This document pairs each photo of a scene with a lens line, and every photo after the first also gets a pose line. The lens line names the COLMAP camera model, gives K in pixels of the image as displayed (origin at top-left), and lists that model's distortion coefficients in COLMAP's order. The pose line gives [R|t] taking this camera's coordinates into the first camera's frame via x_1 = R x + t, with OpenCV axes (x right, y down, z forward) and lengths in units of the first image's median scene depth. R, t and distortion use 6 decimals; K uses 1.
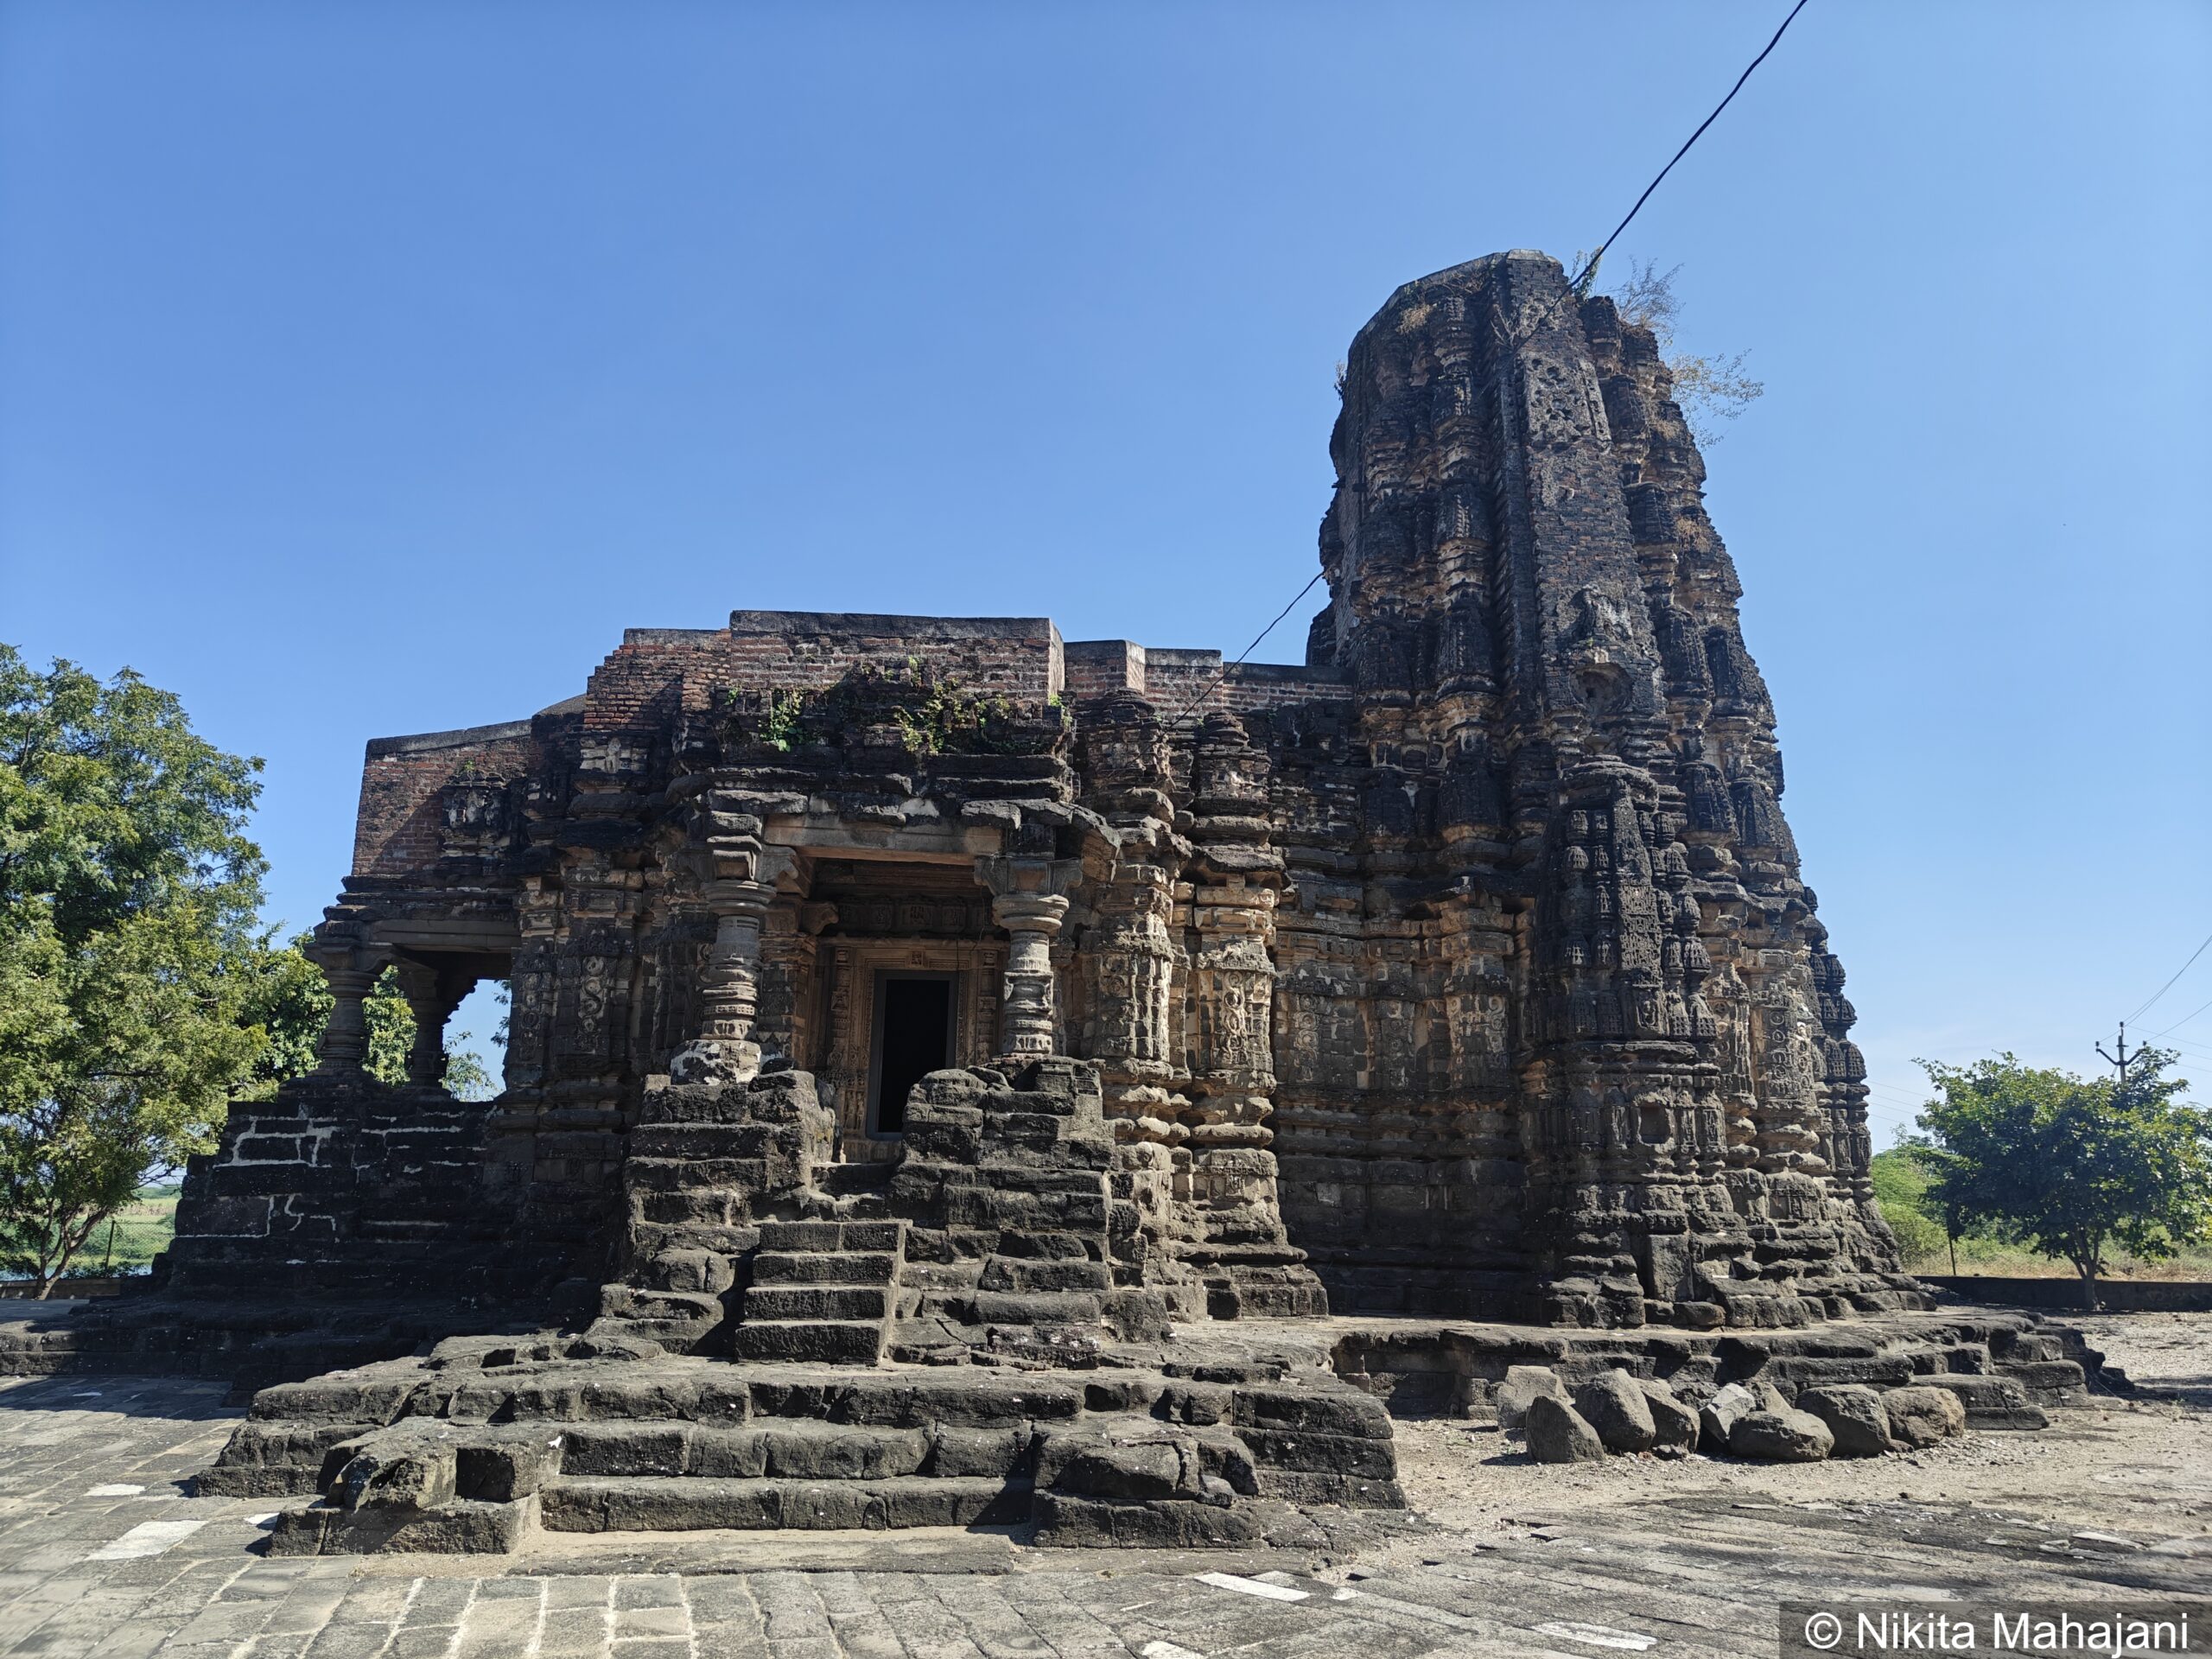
lens RADIAL K [[1542.3, 0, 1099.4], [0, 1542.3, 831.2], [0, 0, 1]] dist [0.011503, -0.006605]
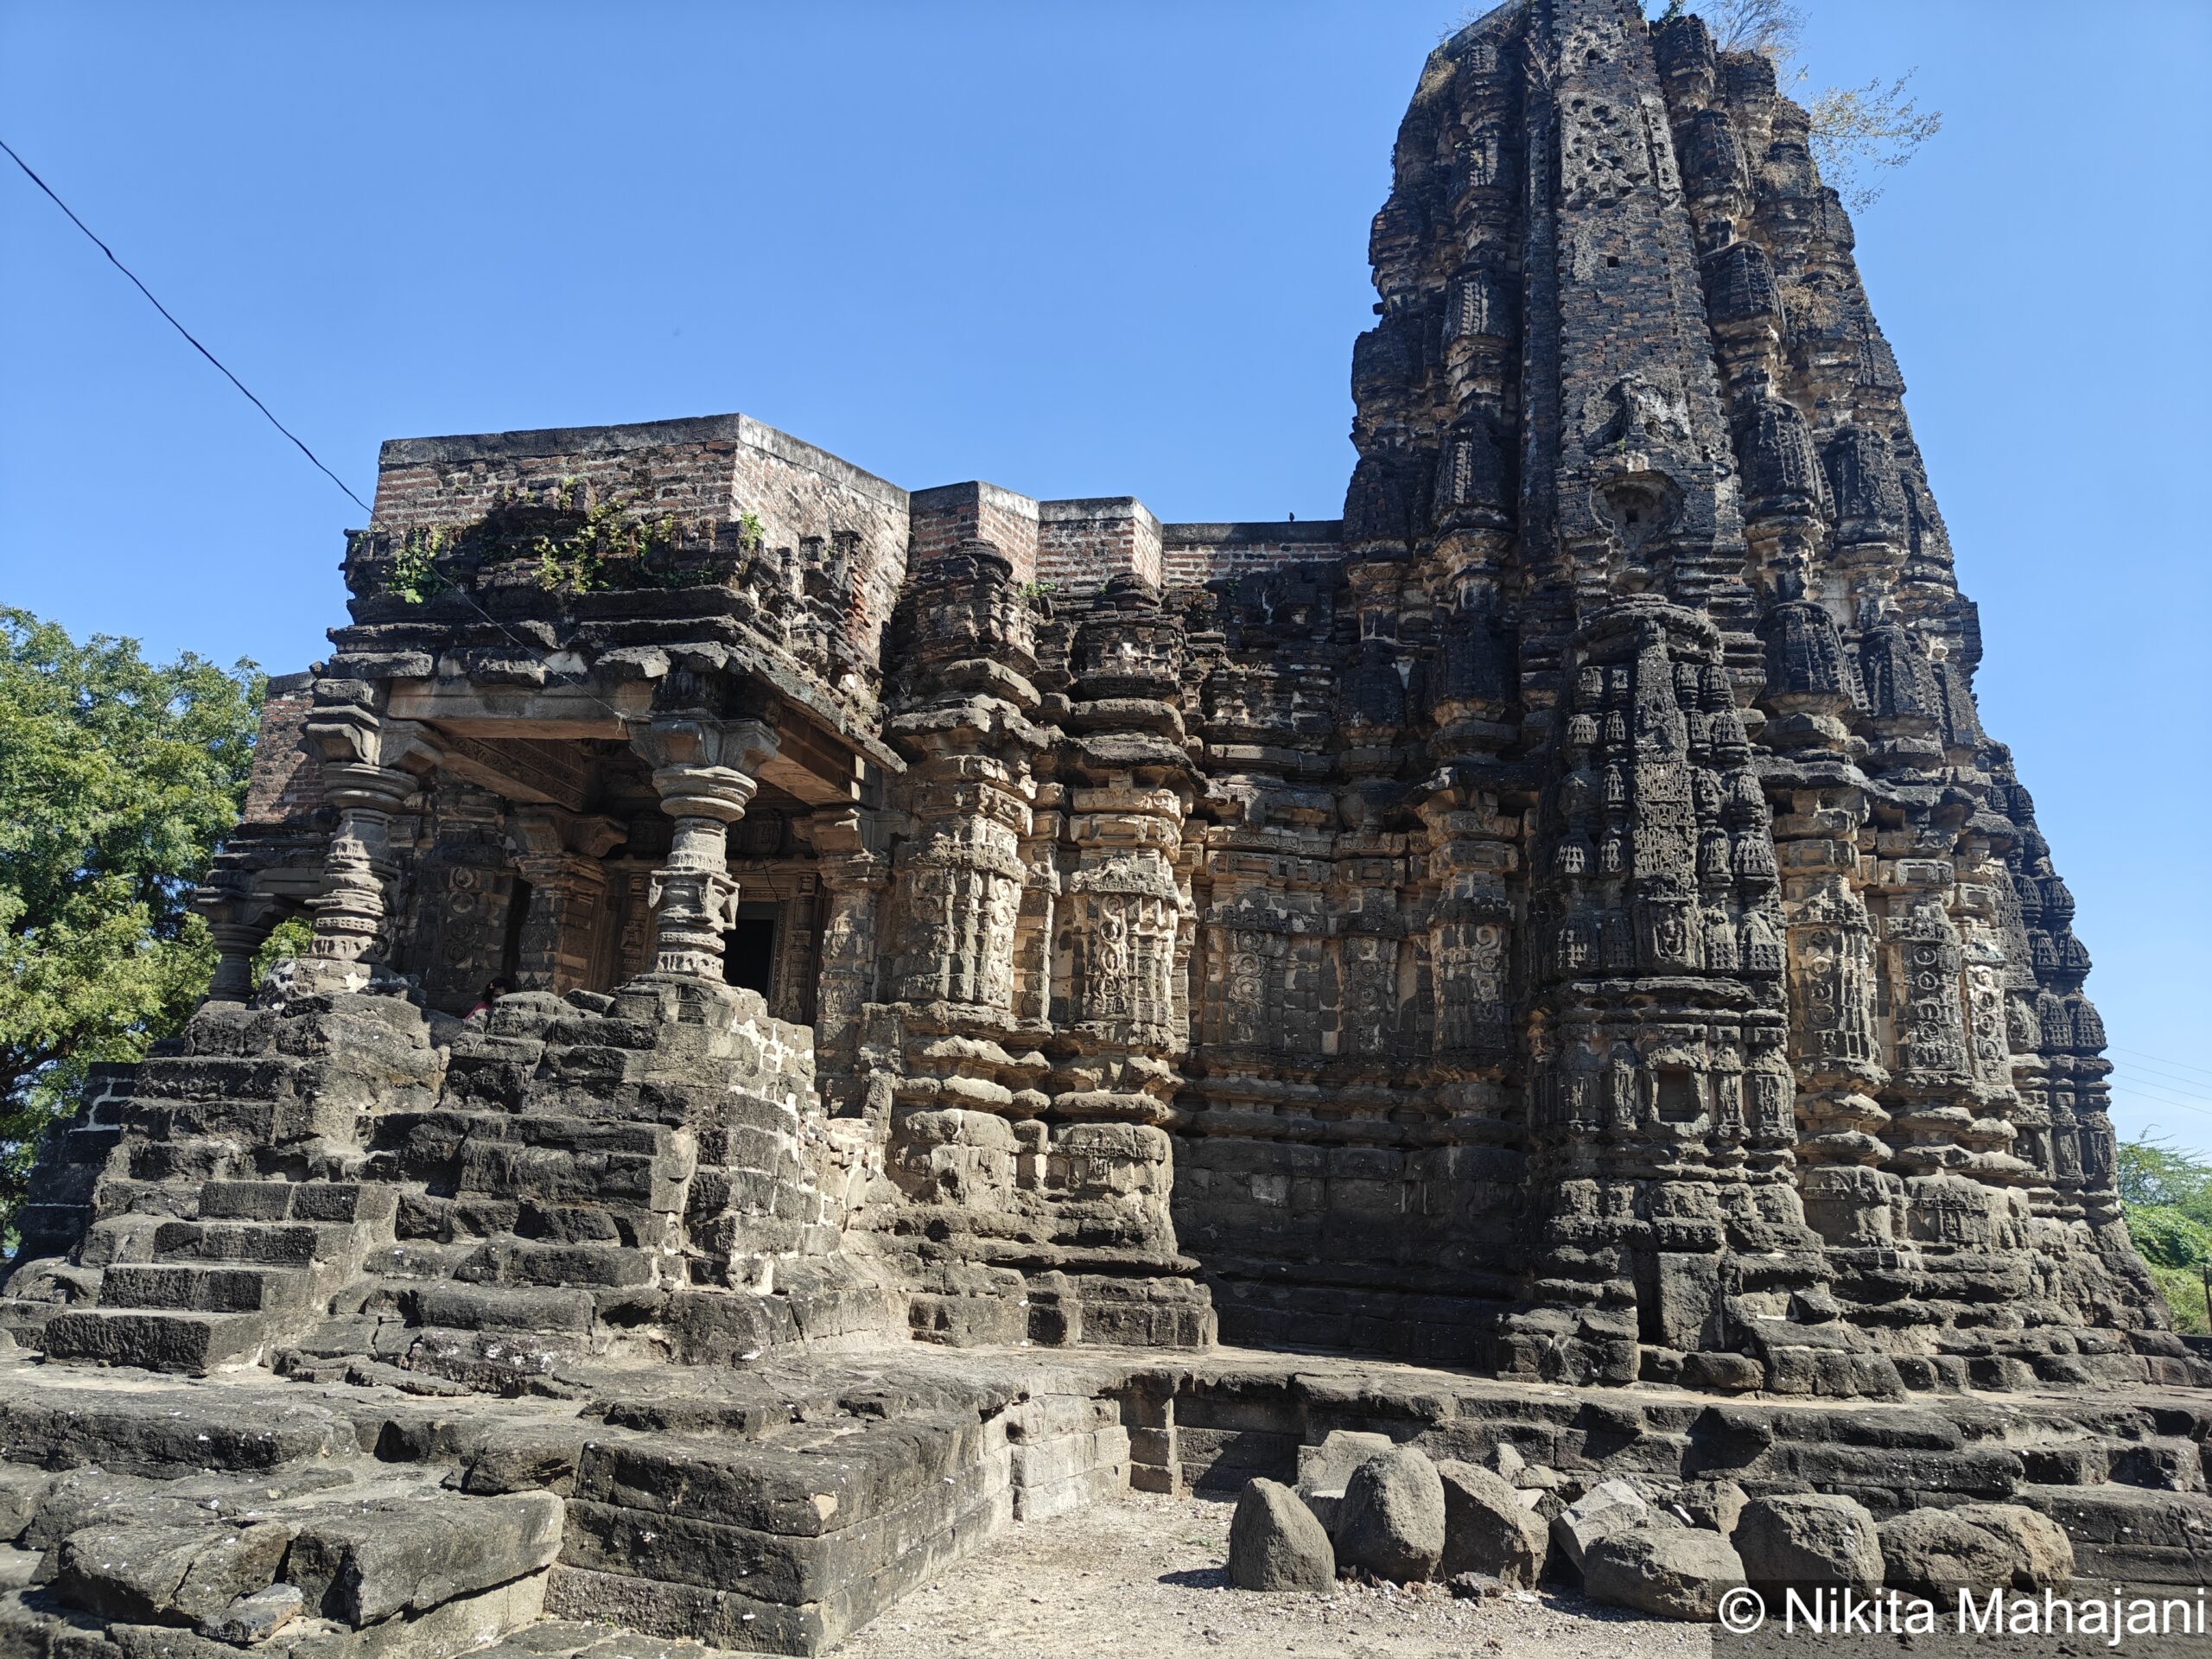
lens RADIAL K [[1542.3, 0, 1113.3], [0, 1542.3, 830.4], [0, 0, 1]] dist [0.011503, -0.006605]
pose [[0.971431, -0.031240, -0.235258, 0.277940], [0.027009, 0.999411, -0.021184, 0.077606], [0.235781, 0.014225, 0.971702, 0.257846]]
